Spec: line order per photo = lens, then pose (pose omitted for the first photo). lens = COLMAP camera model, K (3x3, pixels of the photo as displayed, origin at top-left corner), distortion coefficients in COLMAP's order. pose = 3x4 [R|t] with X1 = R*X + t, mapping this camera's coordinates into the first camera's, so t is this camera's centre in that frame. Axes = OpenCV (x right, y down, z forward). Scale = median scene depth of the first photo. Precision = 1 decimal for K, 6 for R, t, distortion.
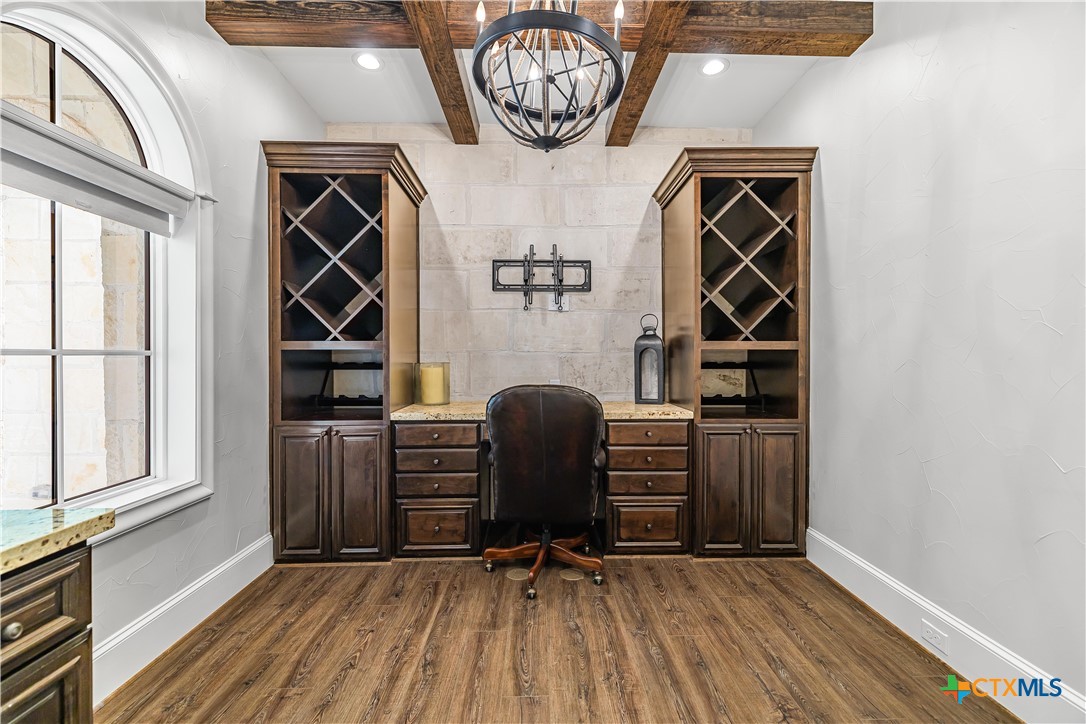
lens RADIAL K [[447.6, 0, 542.7], [0, 447.6, 360.7], [0, 0, 1]] dist [0.000220, 0.000073]
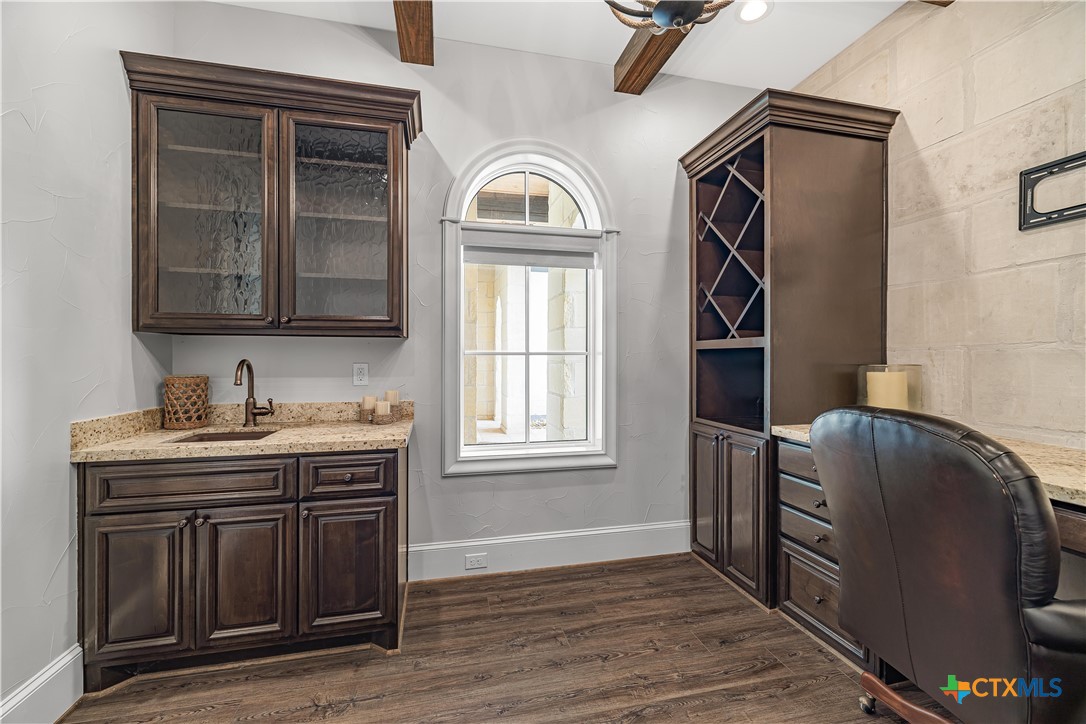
lens RADIAL K [[447.6, 0, 542.9], [0, 447.6, 358.0], [0, 0, 1]] dist [0.000220, 0.000073]
pose [[0.216752, 0.003674, -0.976220, 0.383528], [-0.006725, 0.999975, 0.002270, -0.004231], [0.976203, 0.006073, 0.216772, 0.452398]]
